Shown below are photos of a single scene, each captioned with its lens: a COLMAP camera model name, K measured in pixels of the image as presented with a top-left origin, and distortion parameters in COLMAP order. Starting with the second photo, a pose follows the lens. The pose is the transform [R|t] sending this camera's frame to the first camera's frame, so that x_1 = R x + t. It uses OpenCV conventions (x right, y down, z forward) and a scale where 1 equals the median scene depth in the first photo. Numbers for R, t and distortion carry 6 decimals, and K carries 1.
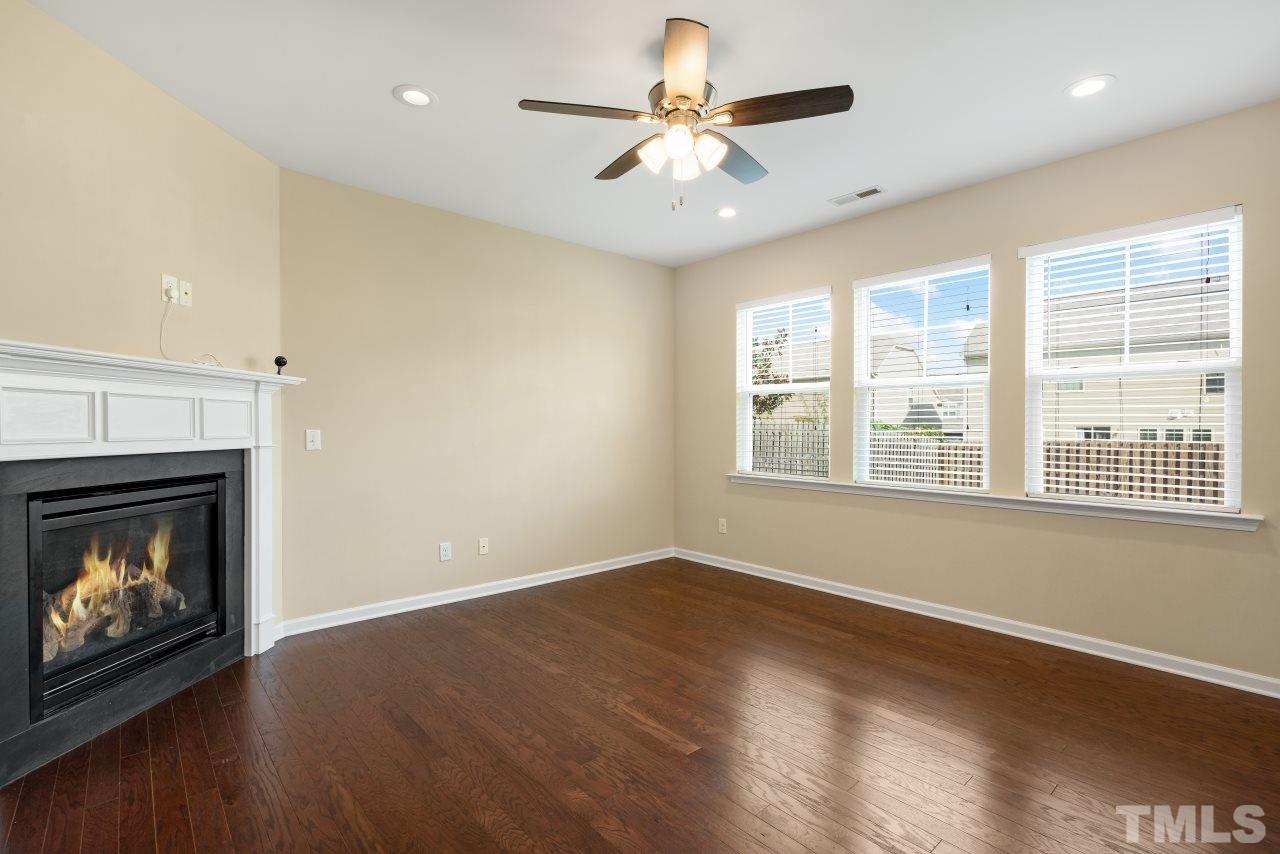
lens RADIAL K [[580.6, 0, 643.4], [0, 580.6, 431.7], [0, 0, 1]] dist [-0.003111, 0.002689]
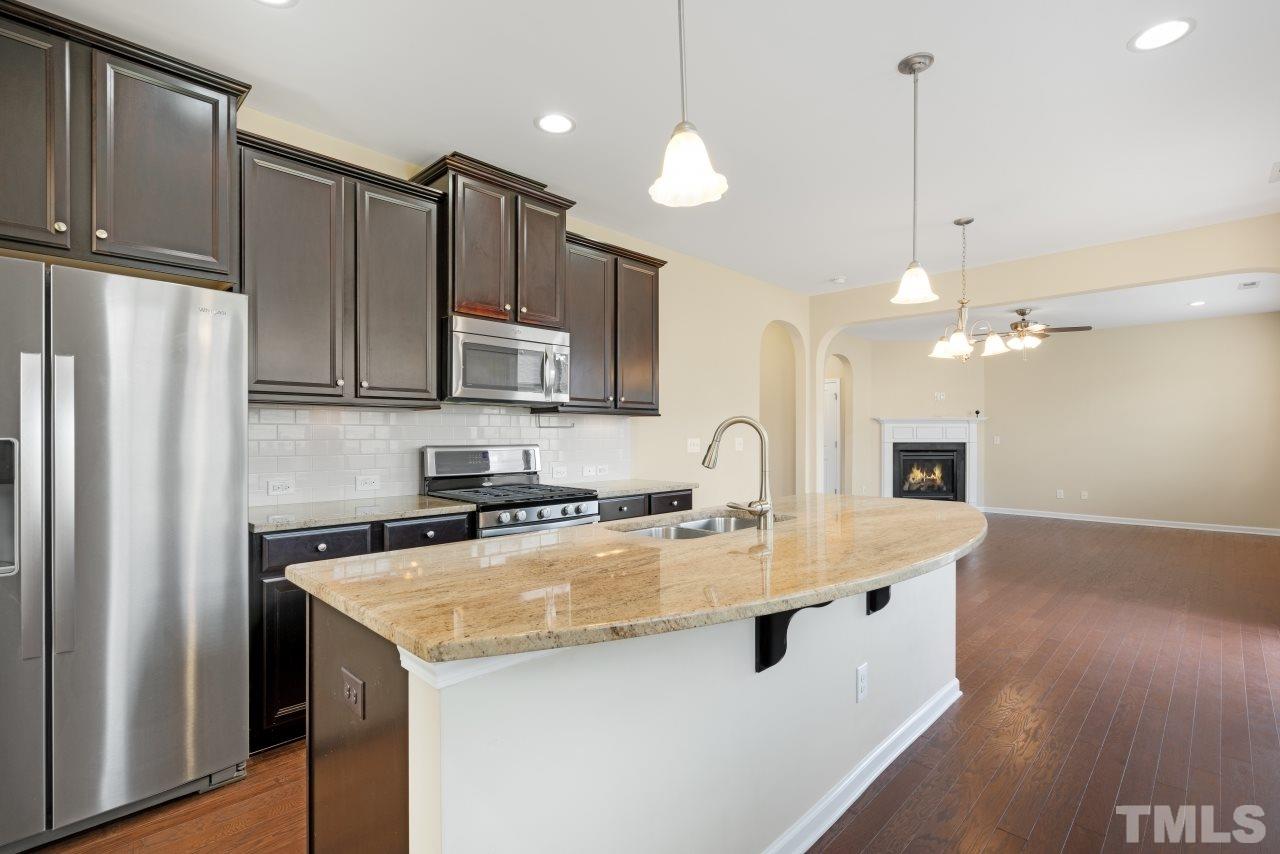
lens RADIAL K [[580.6, 0, 645.0], [0, 580.6, 431.7], [0, 0, 1]] dist [-0.003111, 0.002689]
pose [[0.056086, -0.013094, -0.998340, 2.348398], [-0.011838, 0.999835, -0.013778, 0.035984], [0.998356, 0.012592, 0.055922, -0.876442]]
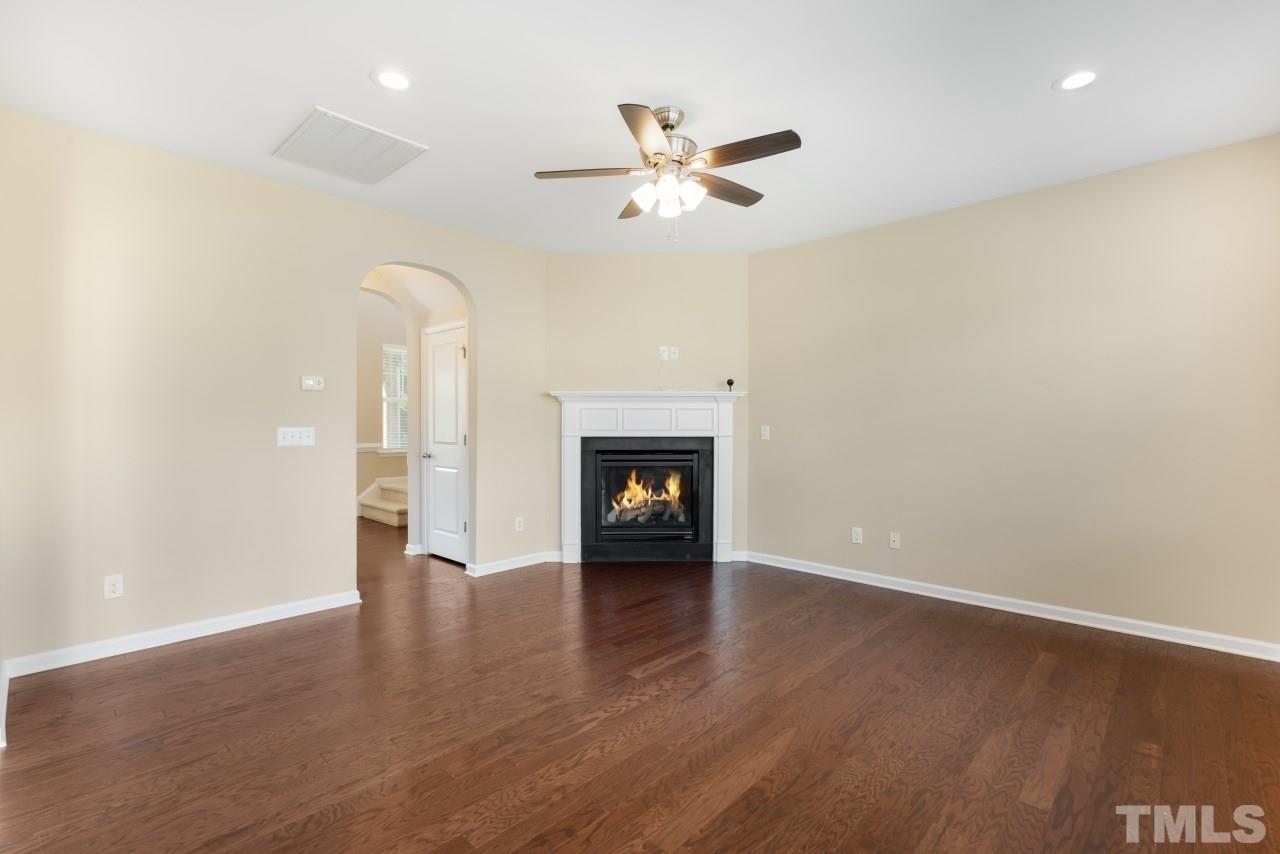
lens RADIAL K [[580.6, 0, 636.2], [0, 580.6, 417.6], [0, 0, 1]] dist [-0.003111, 0.002689]
pose [[0.052852, -0.026599, -0.998248, 1.044253], [-0.011428, 0.999564, -0.027239, 0.023298], [0.998537, 0.012847, 0.052525, 0.719655]]
